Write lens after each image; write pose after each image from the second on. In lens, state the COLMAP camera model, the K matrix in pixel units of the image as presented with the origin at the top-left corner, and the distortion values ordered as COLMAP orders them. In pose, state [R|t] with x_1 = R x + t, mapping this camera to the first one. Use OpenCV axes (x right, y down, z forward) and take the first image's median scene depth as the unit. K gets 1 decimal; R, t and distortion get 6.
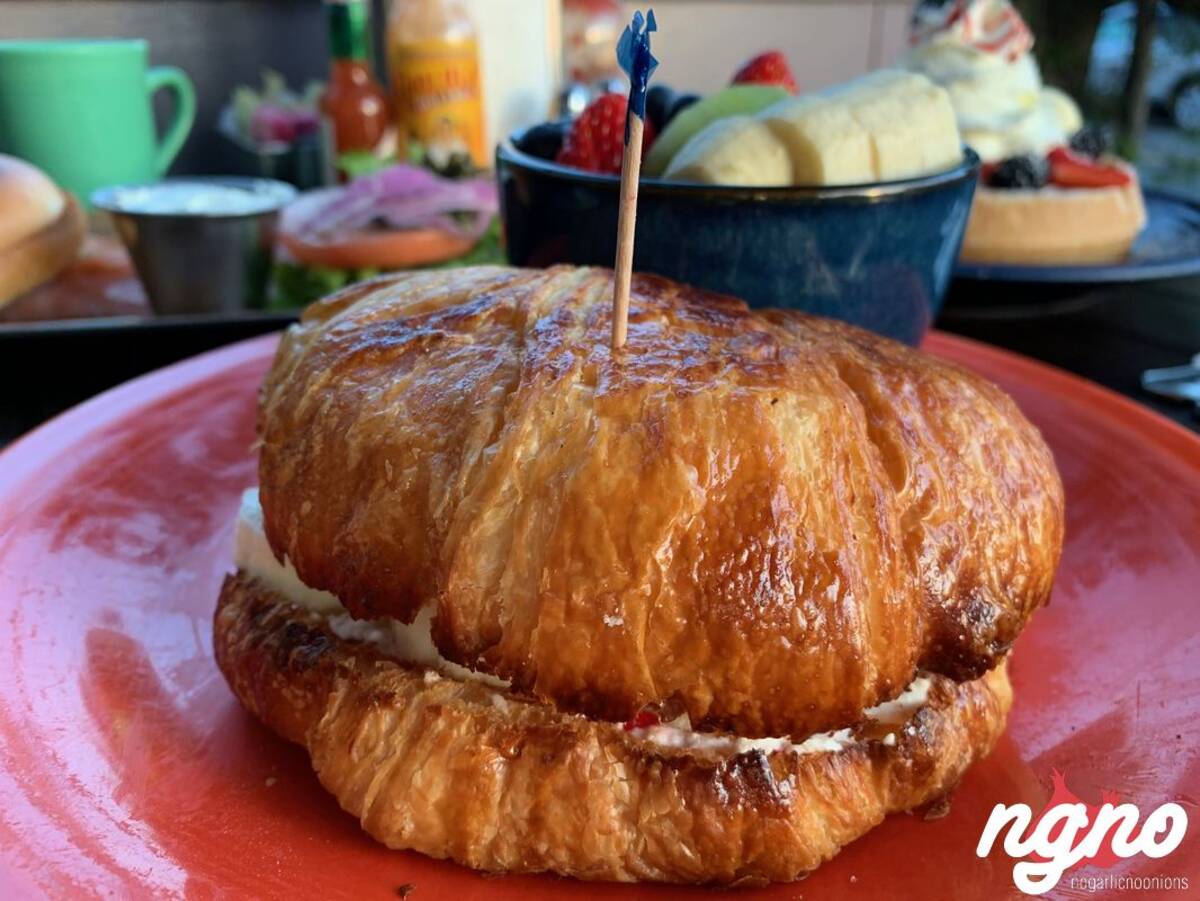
lens RADIAL K [[934.0, 0, 603.1], [0, 934.0, 454.1], [0, 0, 1]] dist [-0.002327, -0.031720]
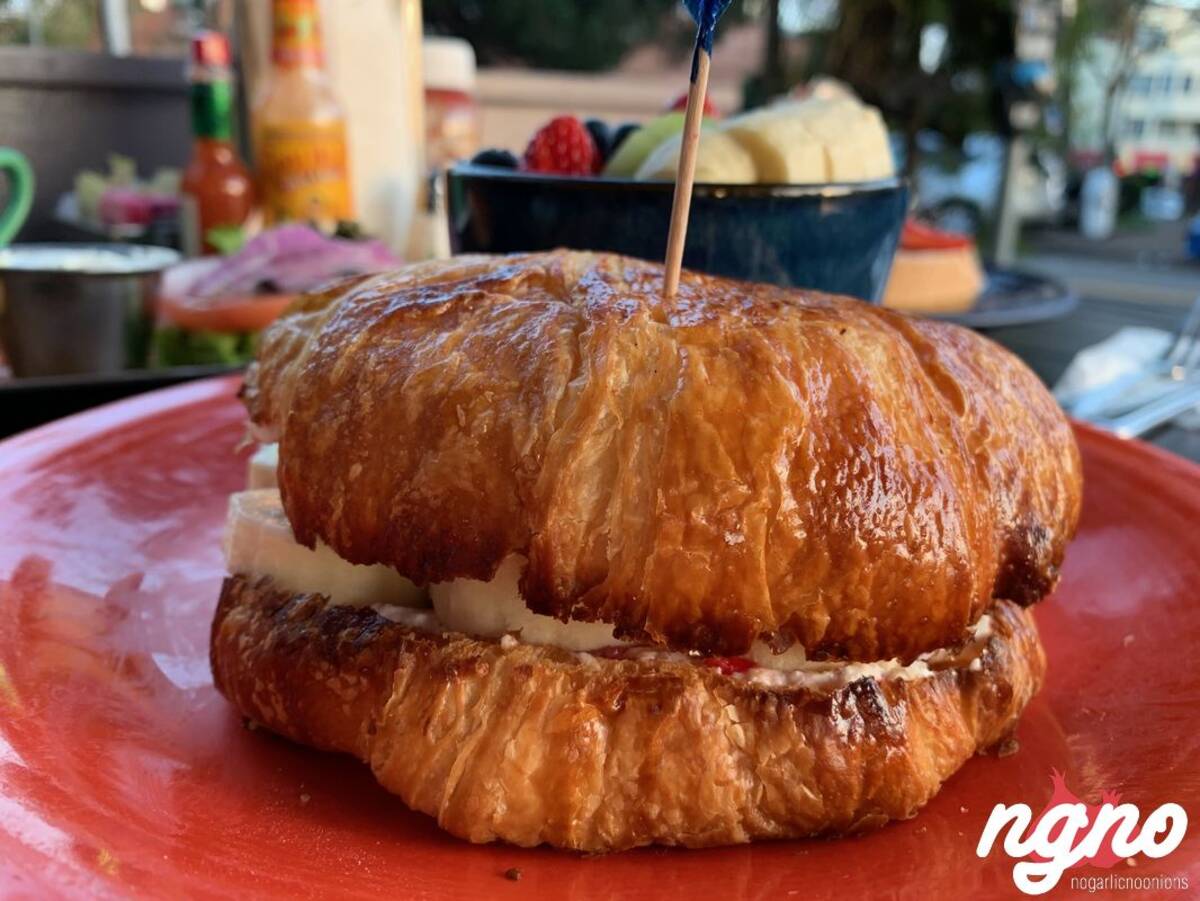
lens RADIAL K [[931.3, 0, 602.0], [0, 931.3, 447.7], [0, 0, 1]] dist [0.012795, -0.059506]
pose [[0.982863, -0.044606, 0.178860, -0.263678], [0.066087, 0.991048, -0.115999, 0.170646], [-0.172085, 0.125832, 0.977012, 0.067132]]
